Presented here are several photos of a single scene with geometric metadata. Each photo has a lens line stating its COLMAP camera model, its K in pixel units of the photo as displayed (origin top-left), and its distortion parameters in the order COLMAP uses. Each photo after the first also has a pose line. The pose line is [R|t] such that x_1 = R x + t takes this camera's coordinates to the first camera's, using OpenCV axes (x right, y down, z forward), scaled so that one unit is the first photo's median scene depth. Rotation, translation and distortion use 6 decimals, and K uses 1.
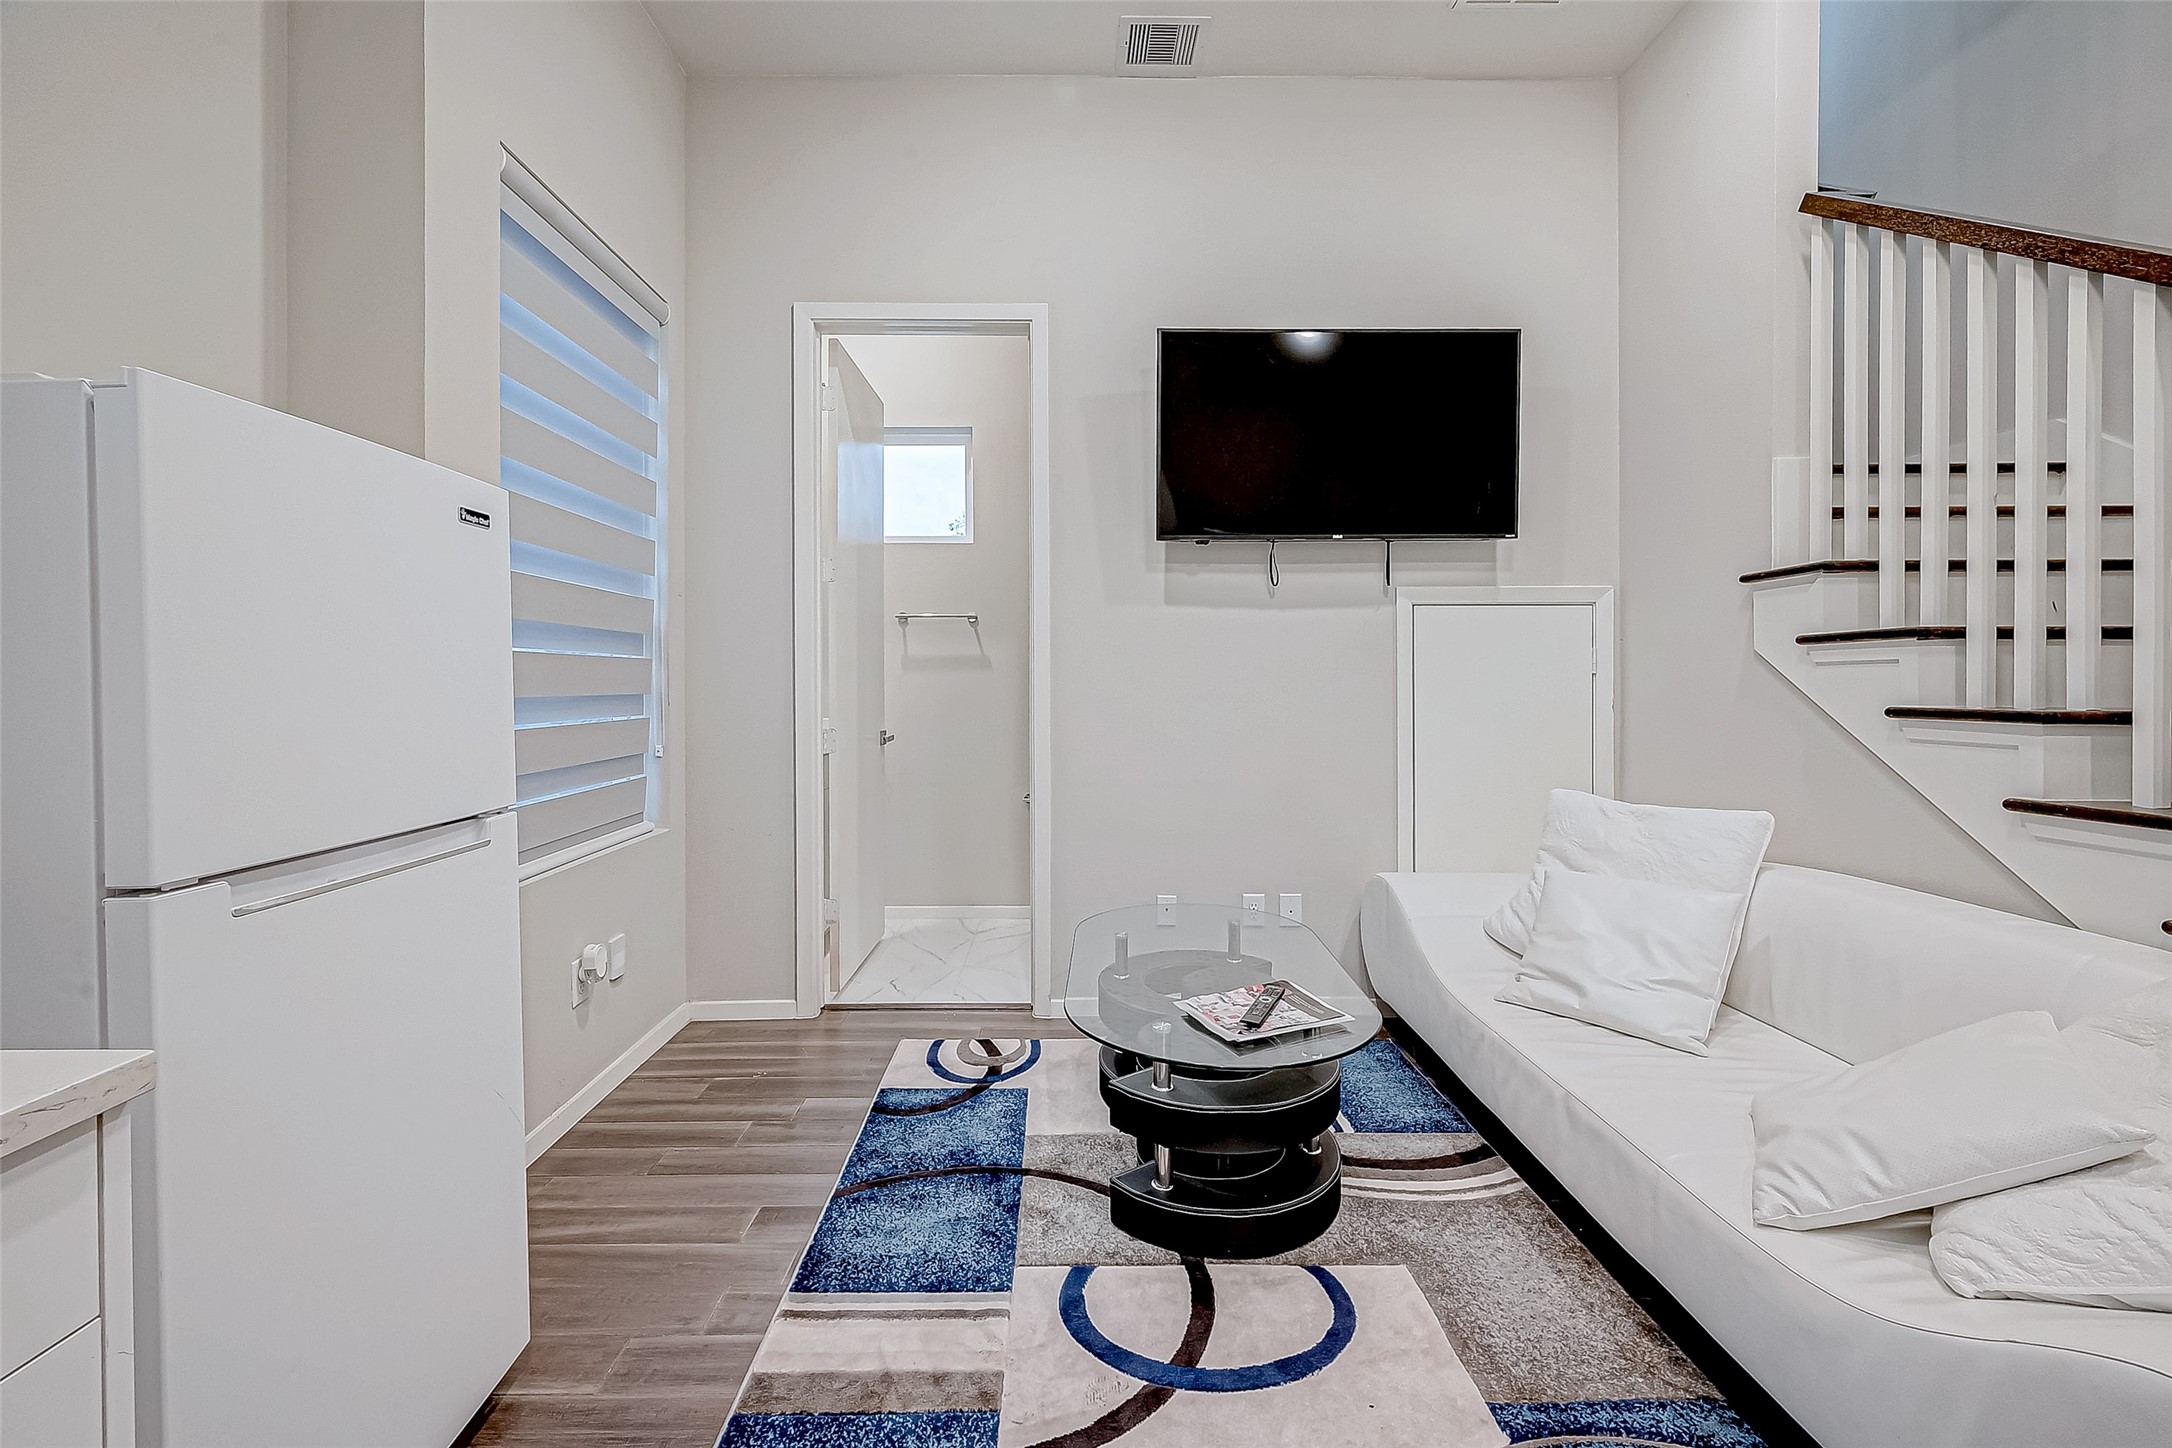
lens RADIAL K [[872.2, 0, 1278.2], [0, 872.2, 683.1], [0, 0, 1]] dist [-0.001056, -0.000270]
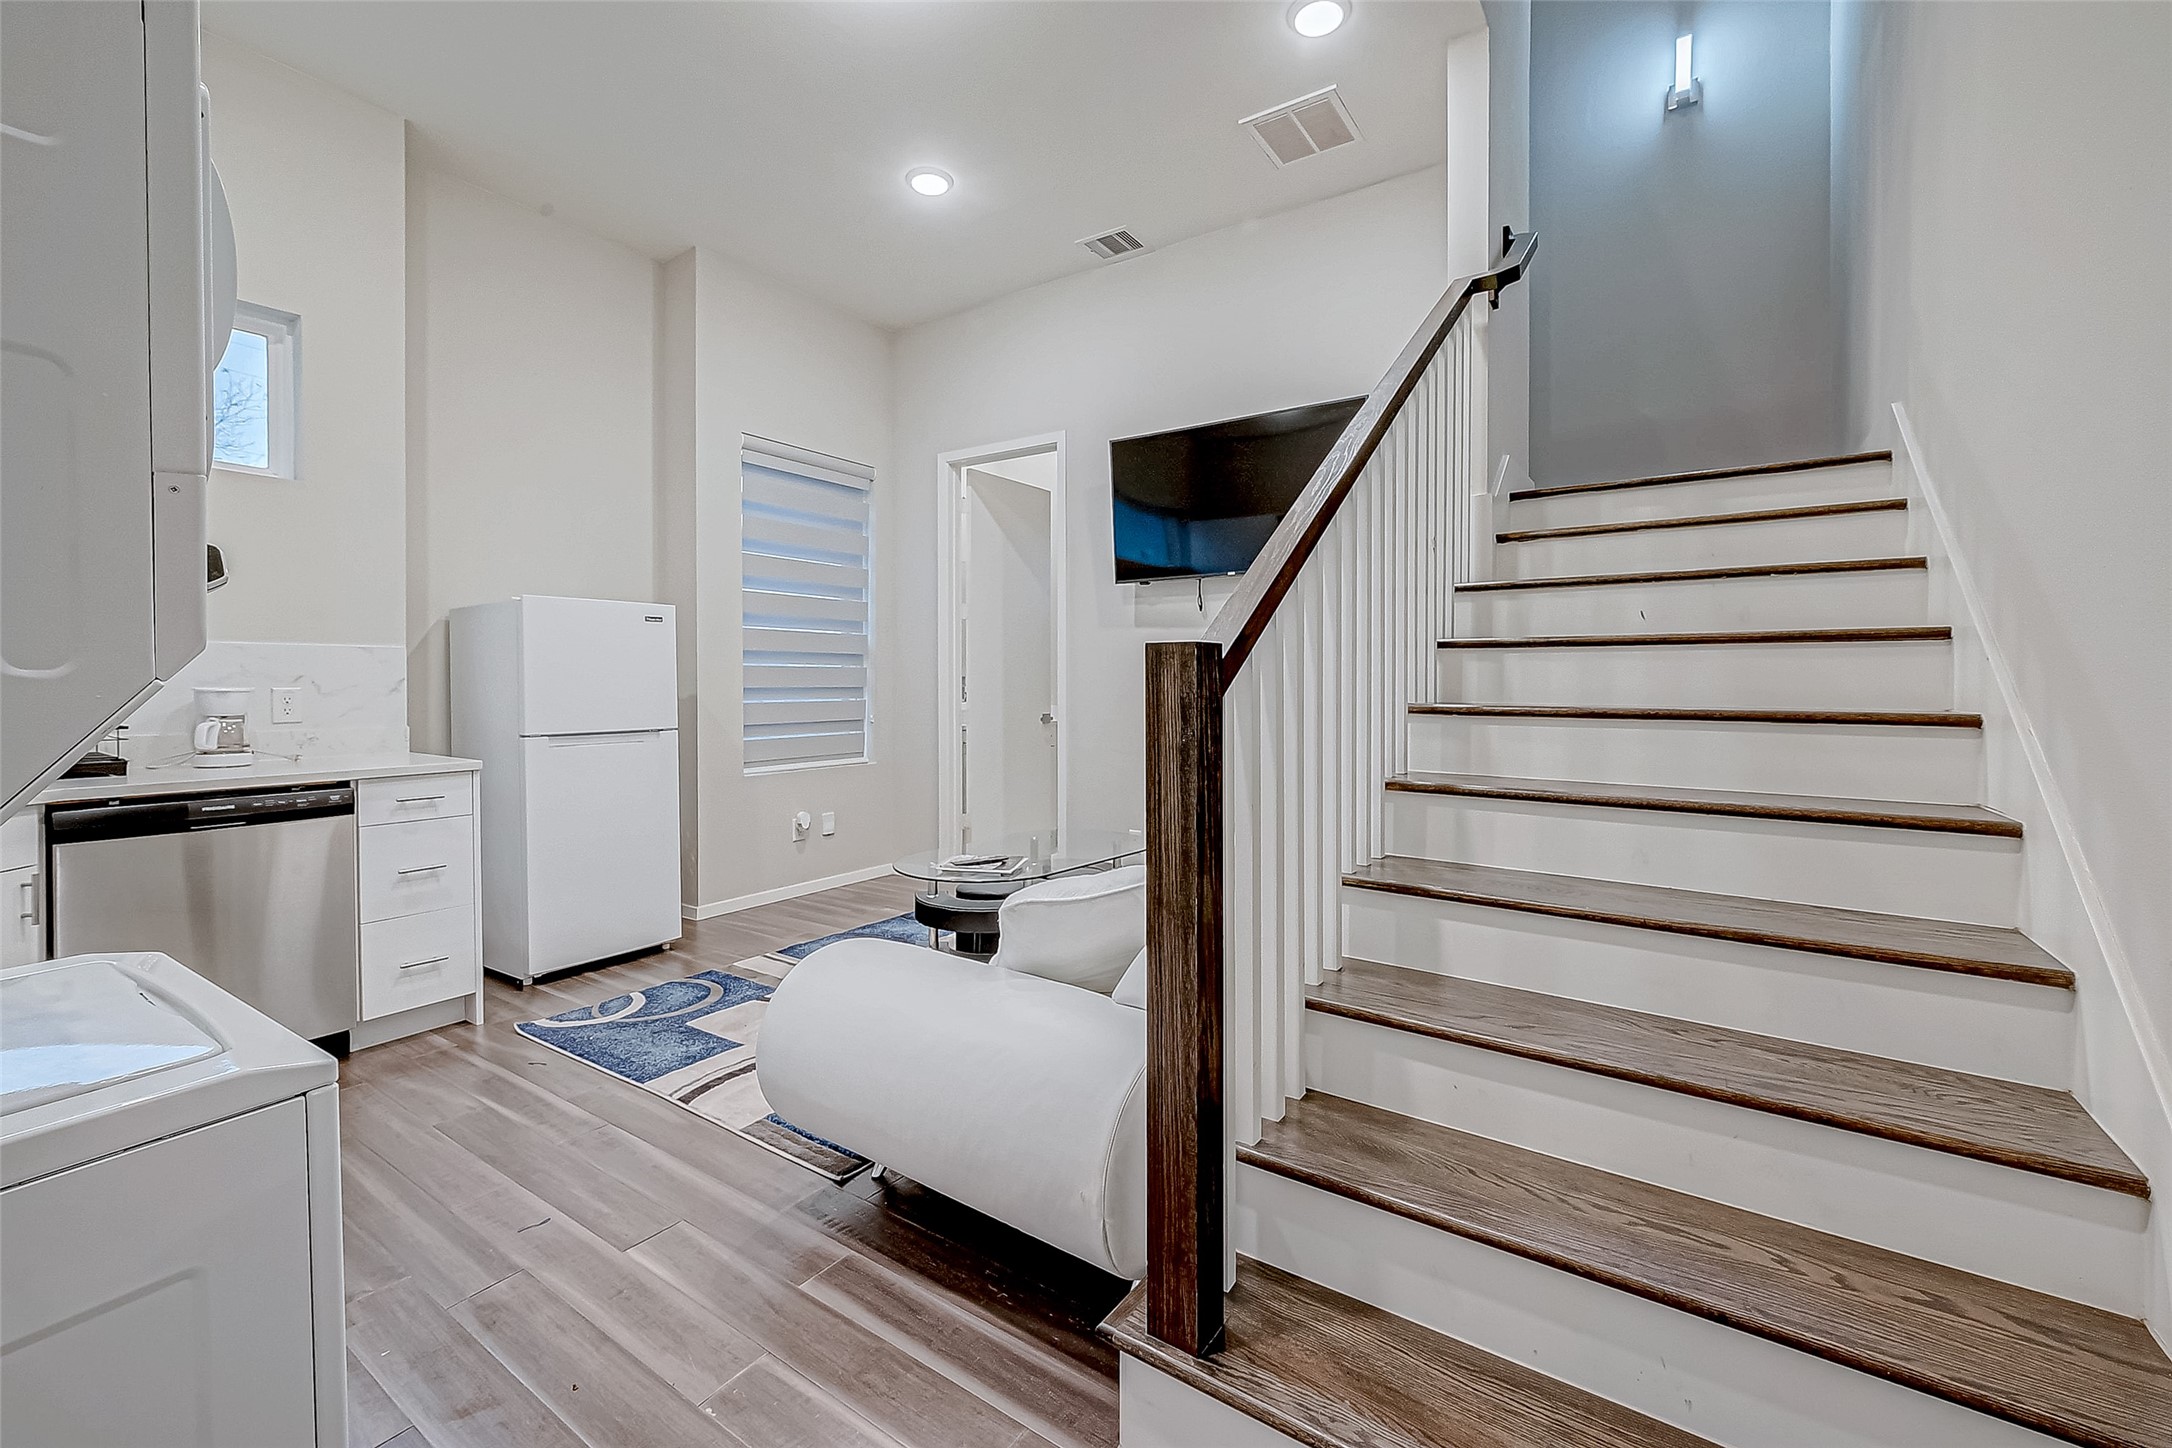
lens RADIAL K [[779.7, 0, 1131.7], [0, 779.7, 686.9], [0, 0, 1]] dist [-0.001019, -0.000038]
pose [[0.868769, 0.007354, -0.495164, 0.767816], [-0.004378, 0.999965, 0.007169, -0.001468], [0.495199, -0.004060, 0.868770, -0.178143]]
